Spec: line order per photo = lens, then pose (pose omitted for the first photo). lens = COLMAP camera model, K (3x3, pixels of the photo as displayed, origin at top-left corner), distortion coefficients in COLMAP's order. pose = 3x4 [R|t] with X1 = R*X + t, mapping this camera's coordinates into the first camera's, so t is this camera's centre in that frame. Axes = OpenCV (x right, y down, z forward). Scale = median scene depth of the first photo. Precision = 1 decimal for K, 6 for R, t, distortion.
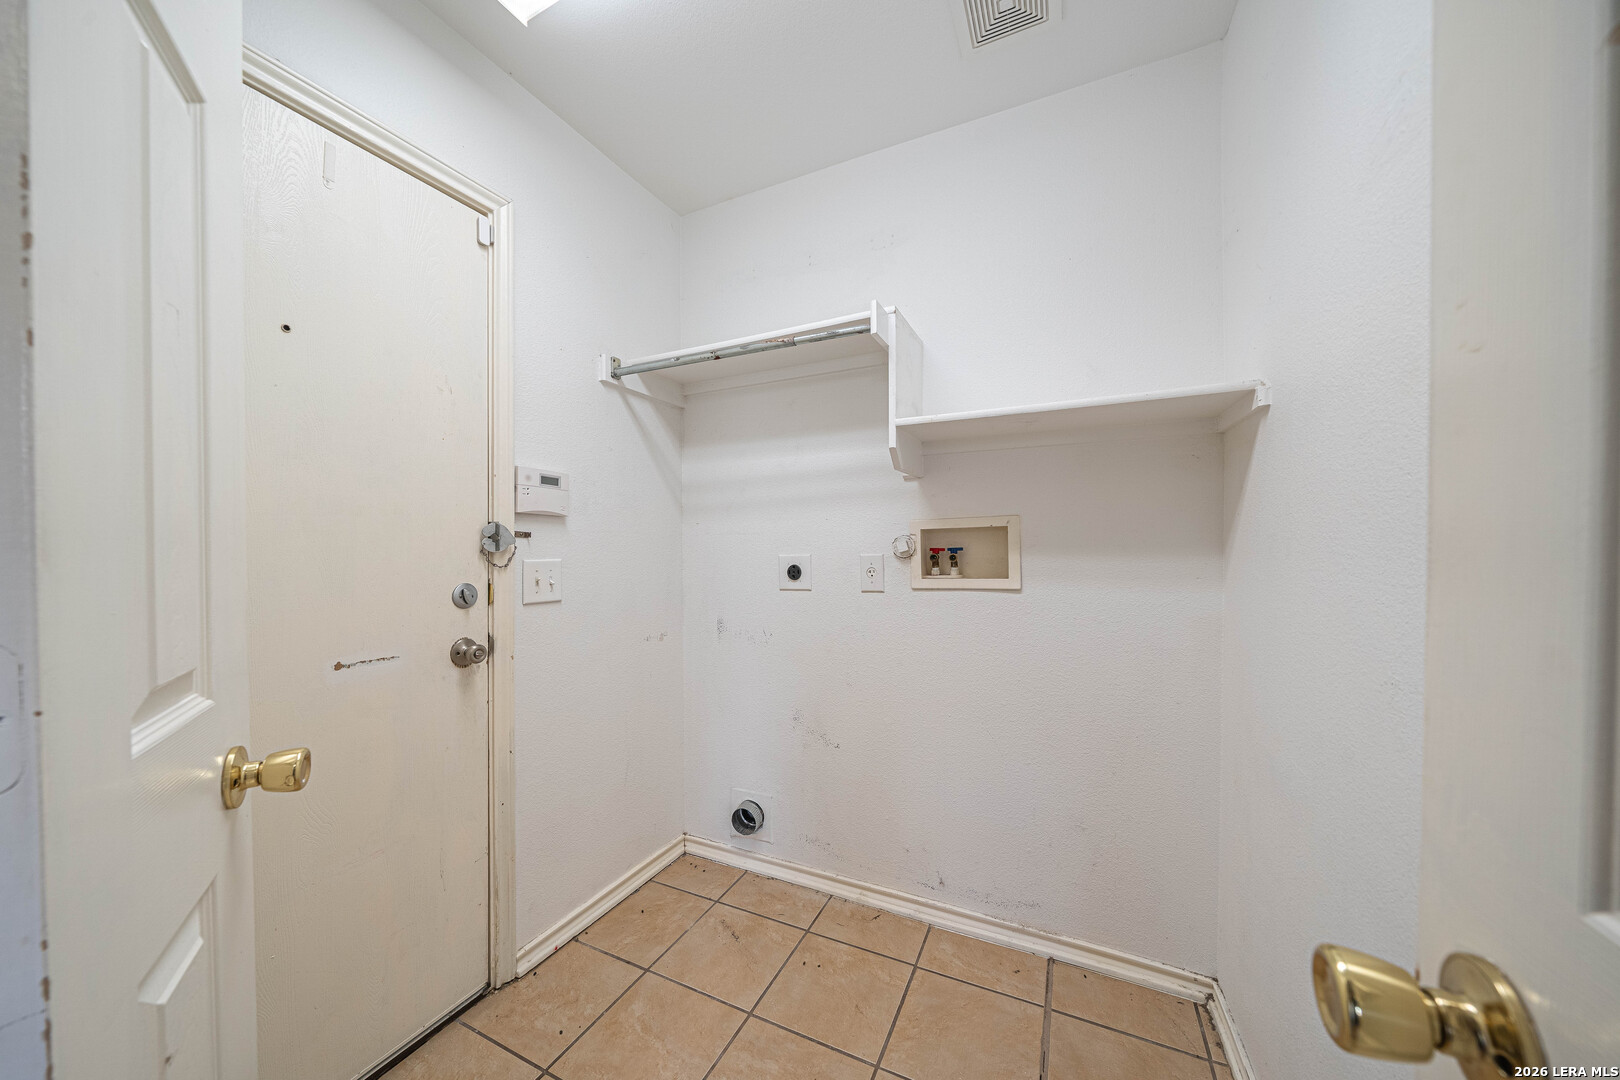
lens RADIAL K [[564.1, 0, 806.7], [0, 564.1, 546.0], [0, 0, 1]] dist [-0.010249, 0.000379]
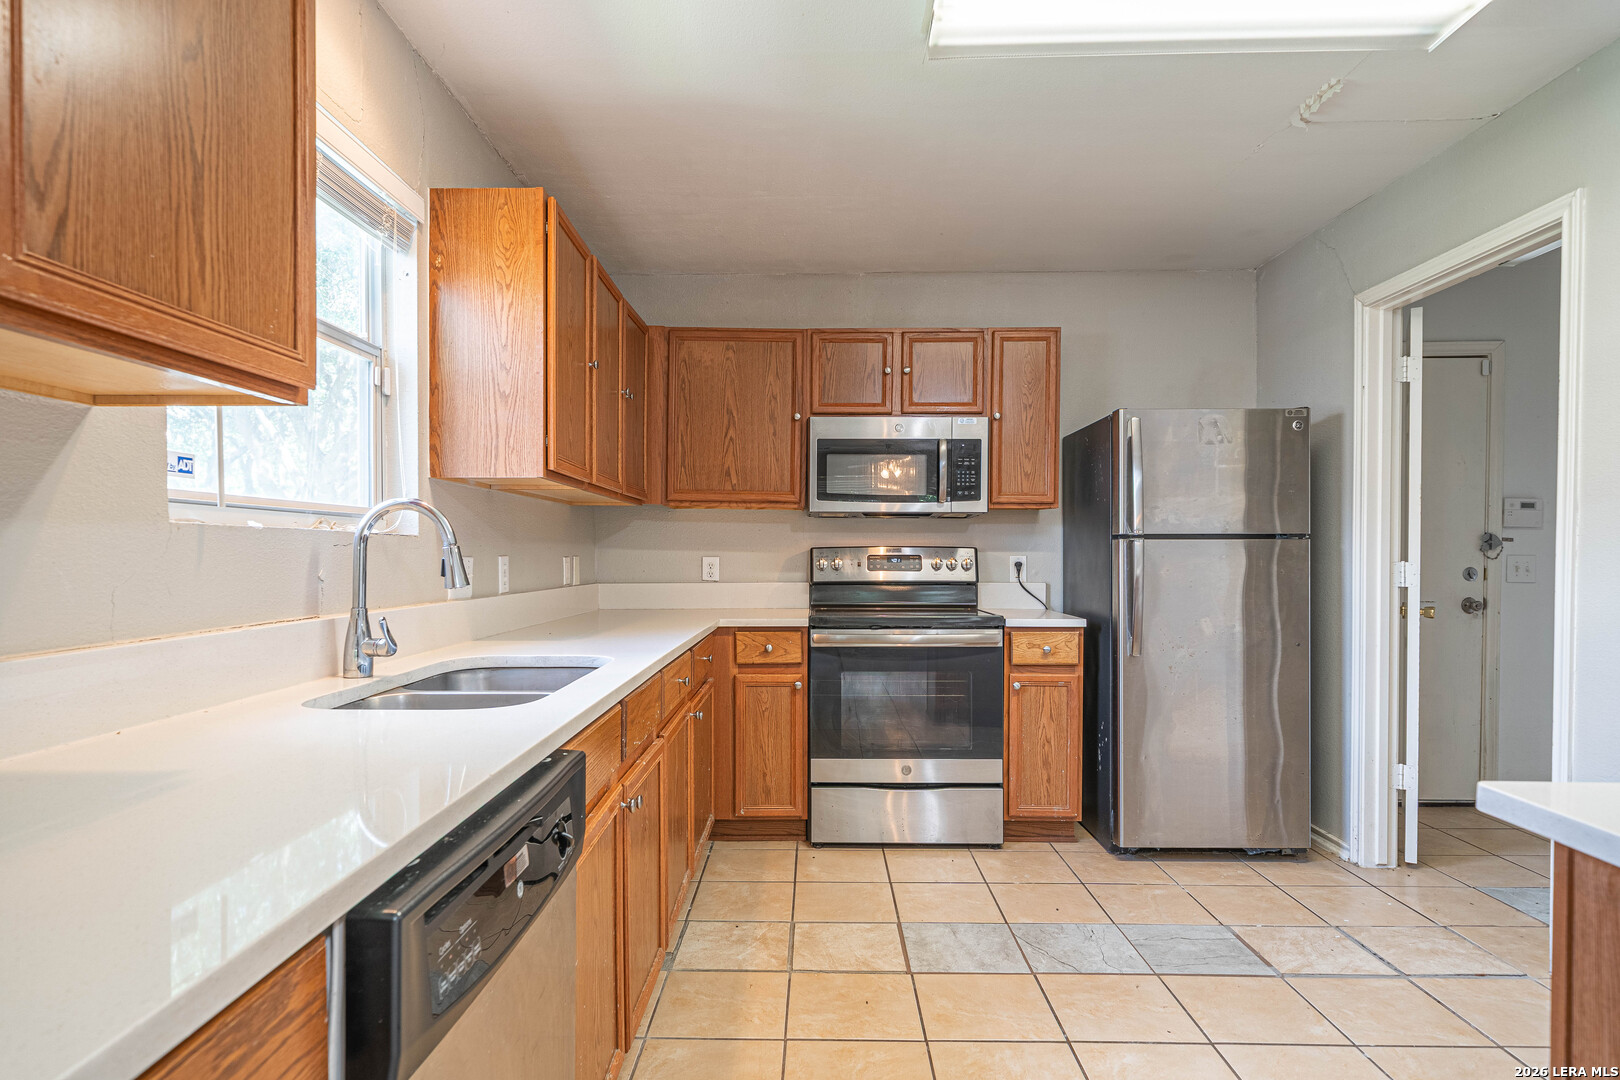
lens RADIAL K [[888.3, 0, 808.5], [0, 888.3, 551.4], [0, 0, 1]] dist [0.007159, 0.000763]
pose [[0.400555, 0.015165, -0.916147, 1.088948], [-0.010962, 0.999871, 0.011759, 0.007167], [0.916207, 0.005333, 0.400670, -1.957428]]
